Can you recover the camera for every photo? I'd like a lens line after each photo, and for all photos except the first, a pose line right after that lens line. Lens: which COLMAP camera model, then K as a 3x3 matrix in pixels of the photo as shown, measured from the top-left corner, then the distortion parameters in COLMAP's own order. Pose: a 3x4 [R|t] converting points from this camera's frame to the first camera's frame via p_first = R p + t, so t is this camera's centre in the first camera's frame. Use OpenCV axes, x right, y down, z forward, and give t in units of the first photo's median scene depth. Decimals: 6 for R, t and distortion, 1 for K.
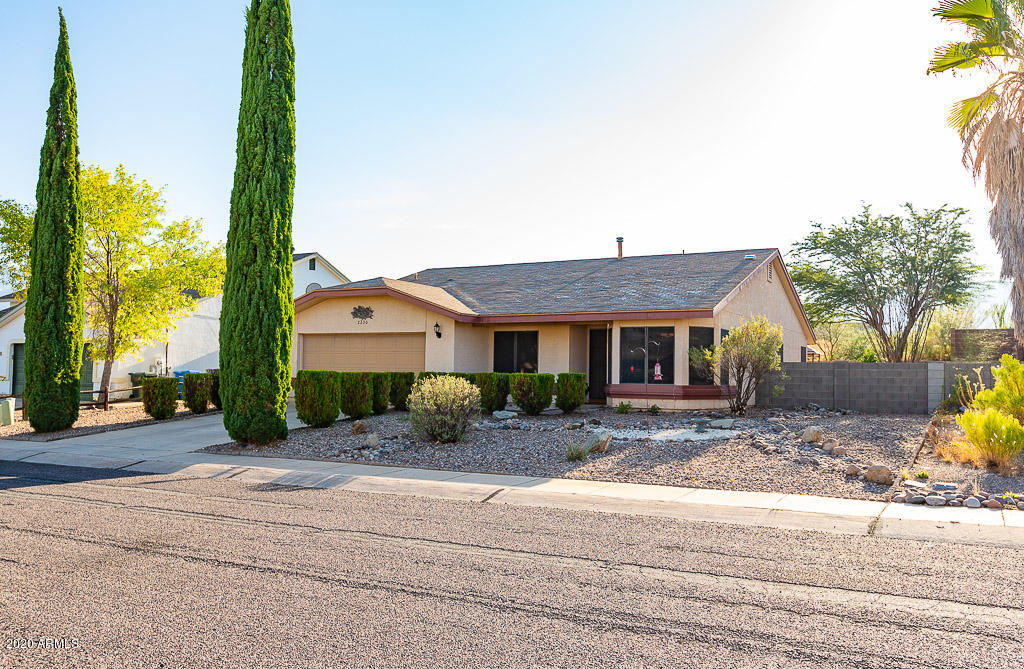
lens RADIAL K [[790.5, 0, 512.0], [0, 790.5, 334.5], [0, 0, 1]] dist [0.017619, 0.000045]
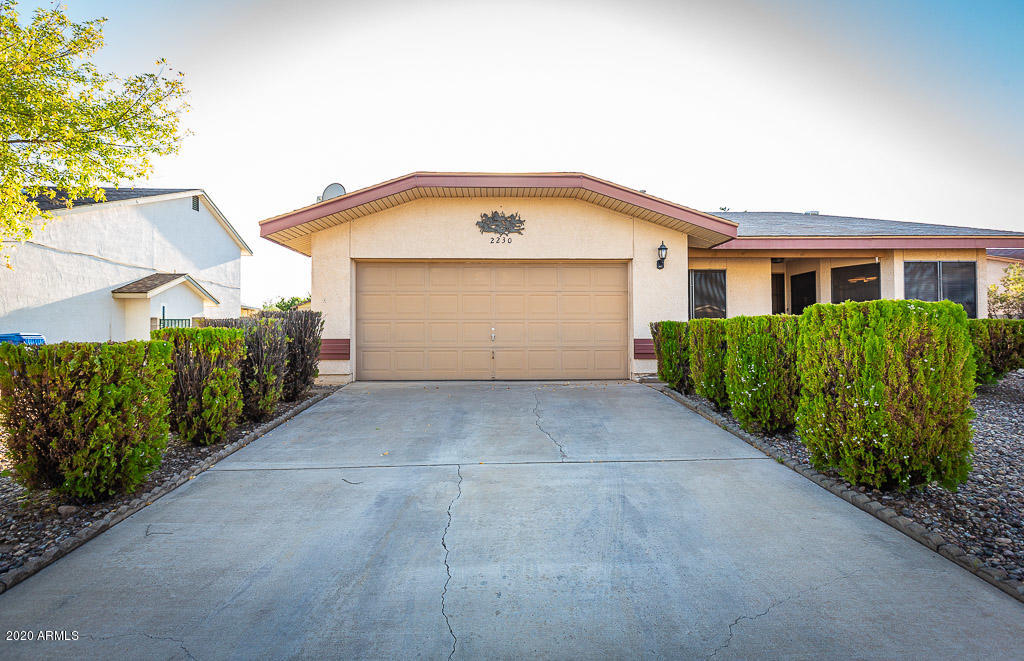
lens RADIAL K [[466.3, 0, 509.5], [0, 466.3, 324.9], [0, 0, 1]] dist [0.000342, 0.000305]
pose [[0.866452, -0.003349, 0.499249, -0.371522], [-0.008012, 0.999755, 0.020611, 0.041109], [-0.499196, -0.021858, 0.866214, 0.737759]]
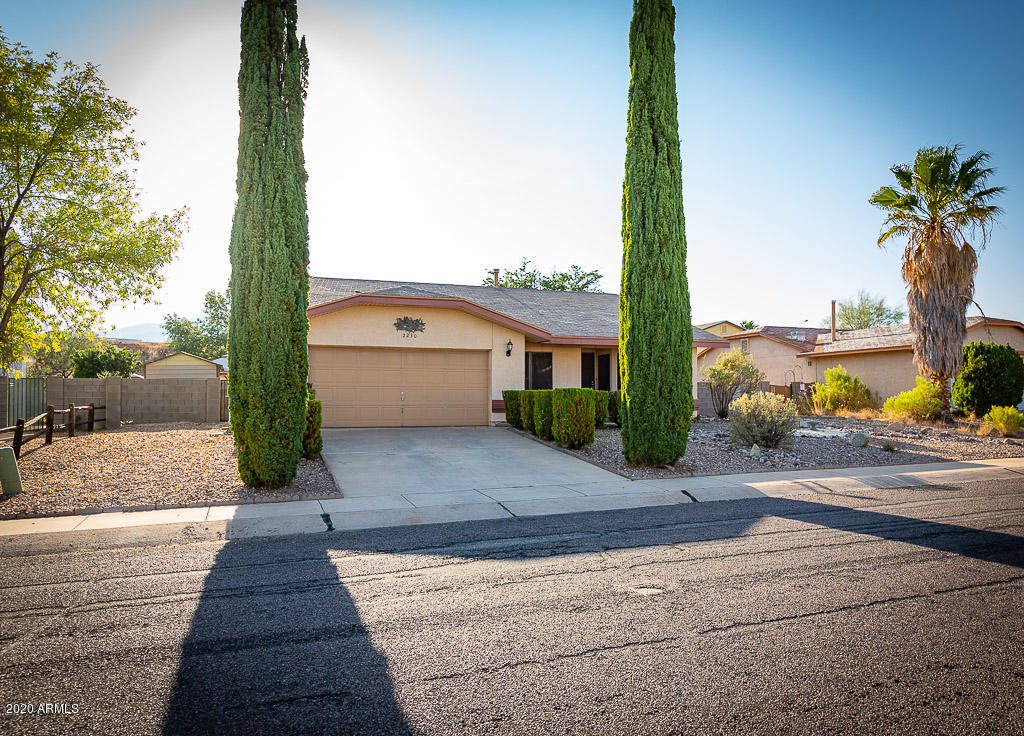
lens RADIAL K [[715.1, 0, 537.0], [0, 715.1, 382.0], [0, 0, 1]] dist [0.001405, 0.000196]
pose [[0.647829, 0.002927, 0.761780, -0.742663], [-0.026847, 0.999459, 0.018991, 0.018362], [-0.761312, -0.032755, 0.647557, 0.390476]]
